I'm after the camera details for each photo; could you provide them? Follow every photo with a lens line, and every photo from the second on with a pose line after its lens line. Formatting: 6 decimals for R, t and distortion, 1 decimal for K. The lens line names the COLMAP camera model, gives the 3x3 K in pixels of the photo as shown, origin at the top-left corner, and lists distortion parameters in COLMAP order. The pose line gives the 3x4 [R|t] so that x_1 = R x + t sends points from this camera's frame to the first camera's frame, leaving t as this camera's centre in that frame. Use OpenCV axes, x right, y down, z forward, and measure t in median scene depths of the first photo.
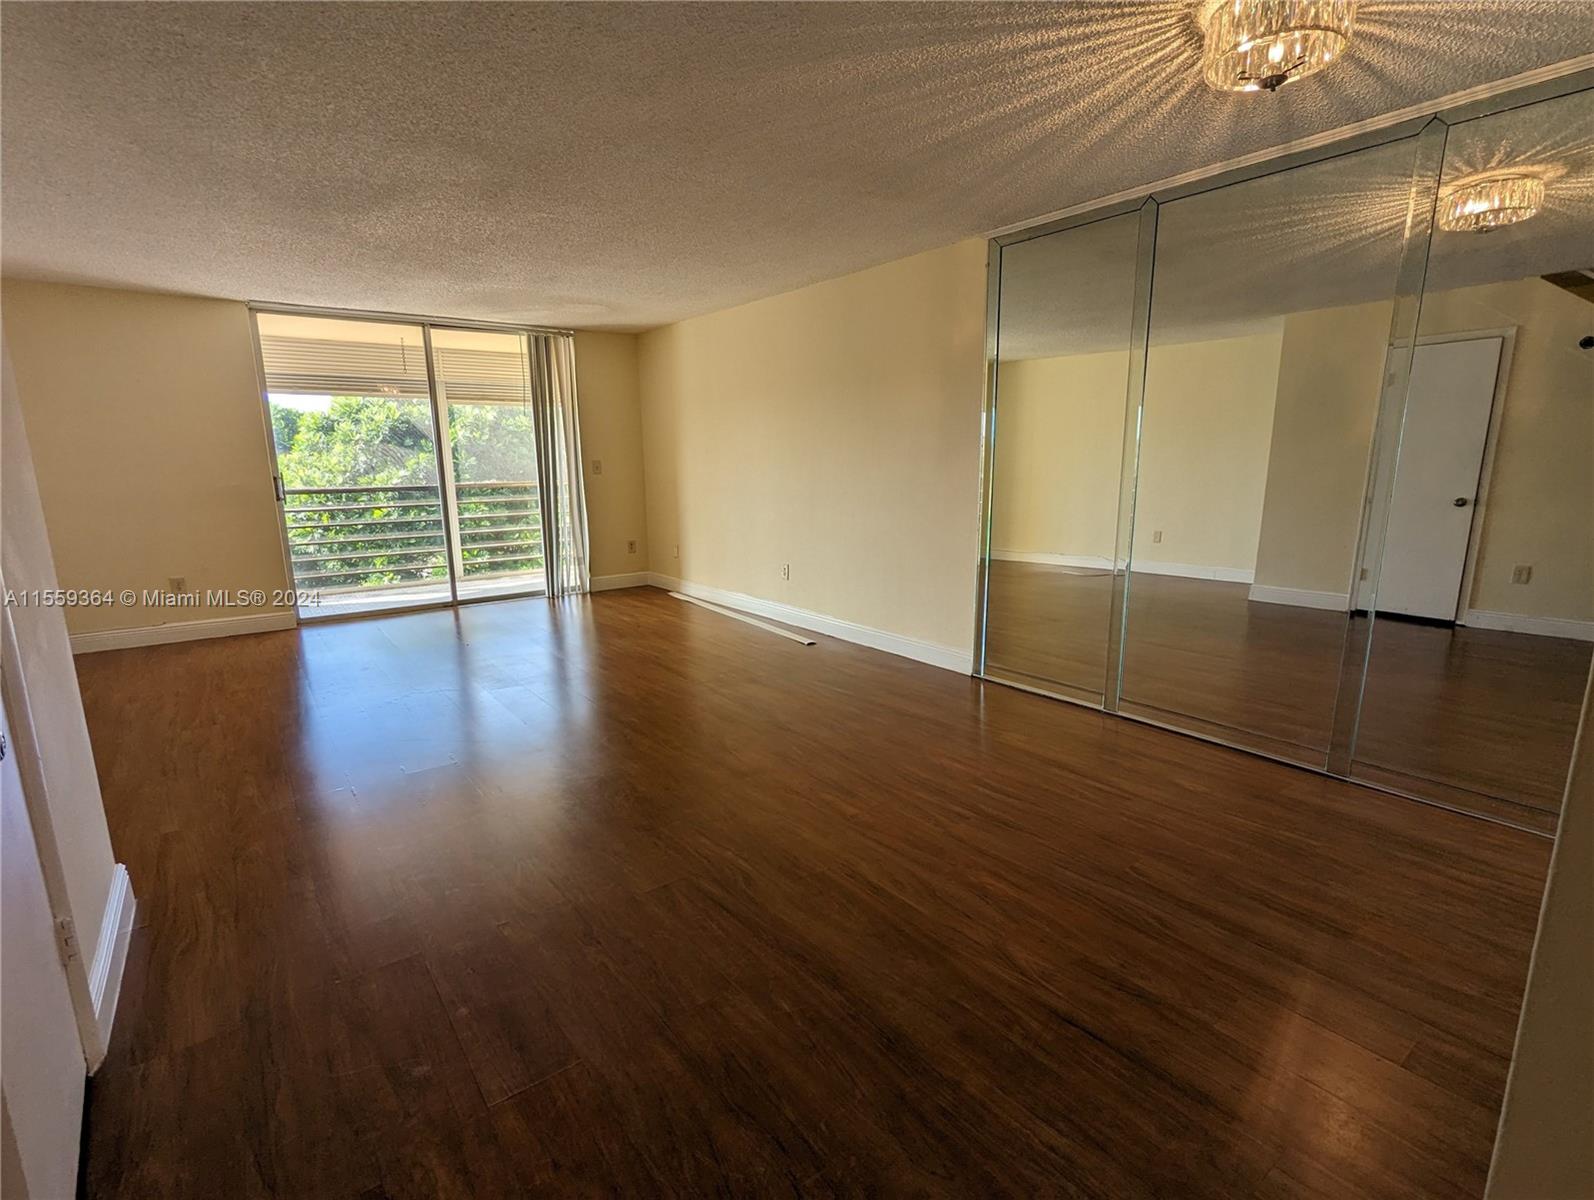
lens RADIAL K [[757.8, 0, 804.3], [0, 757.8, 607.1], [0, 0, 1]] dist [0.000183, 0.000722]
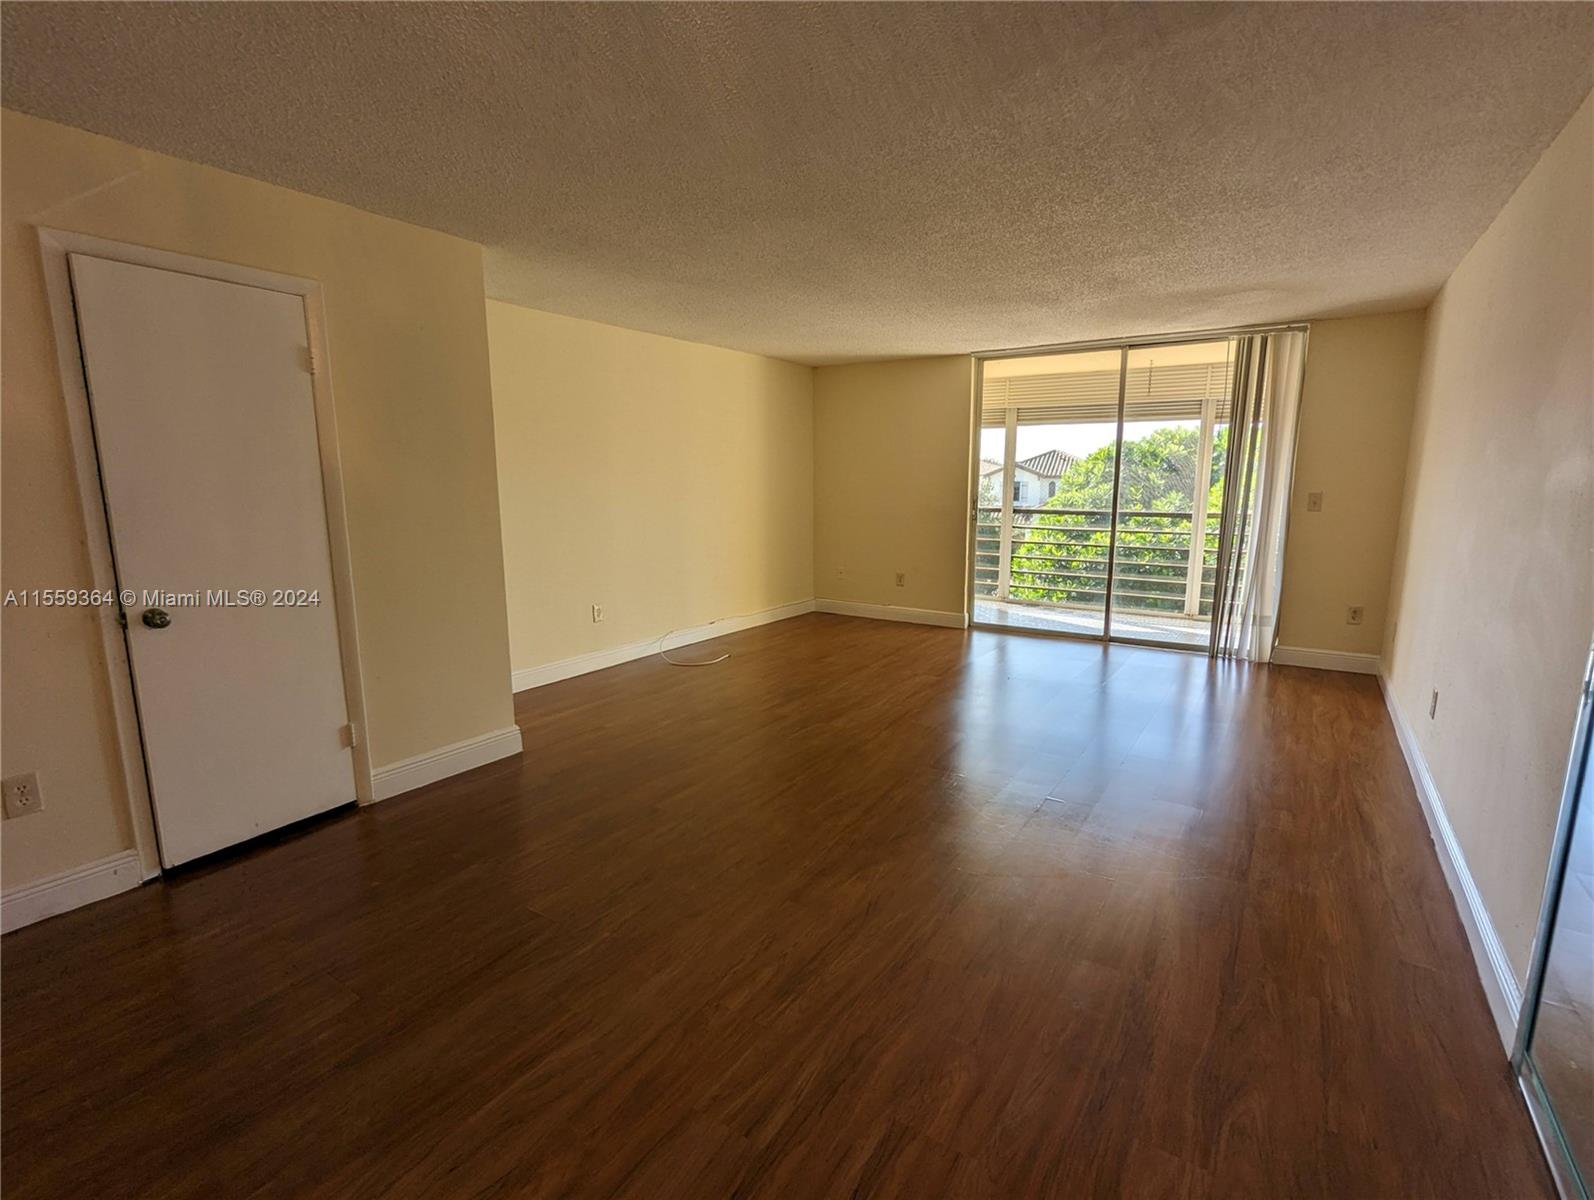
lens RADIAL K [[757.8, 0, 804.3], [0, 757.8, 607.1], [0, 0, 1]] dist [0.000183, 0.000722]
pose [[0.323438, 0.173094, -0.930283, 0.291023], [-0.189327, 0.975085, 0.115605, -0.082047], [0.927115, 0.138737, 0.348151, 0.319826]]
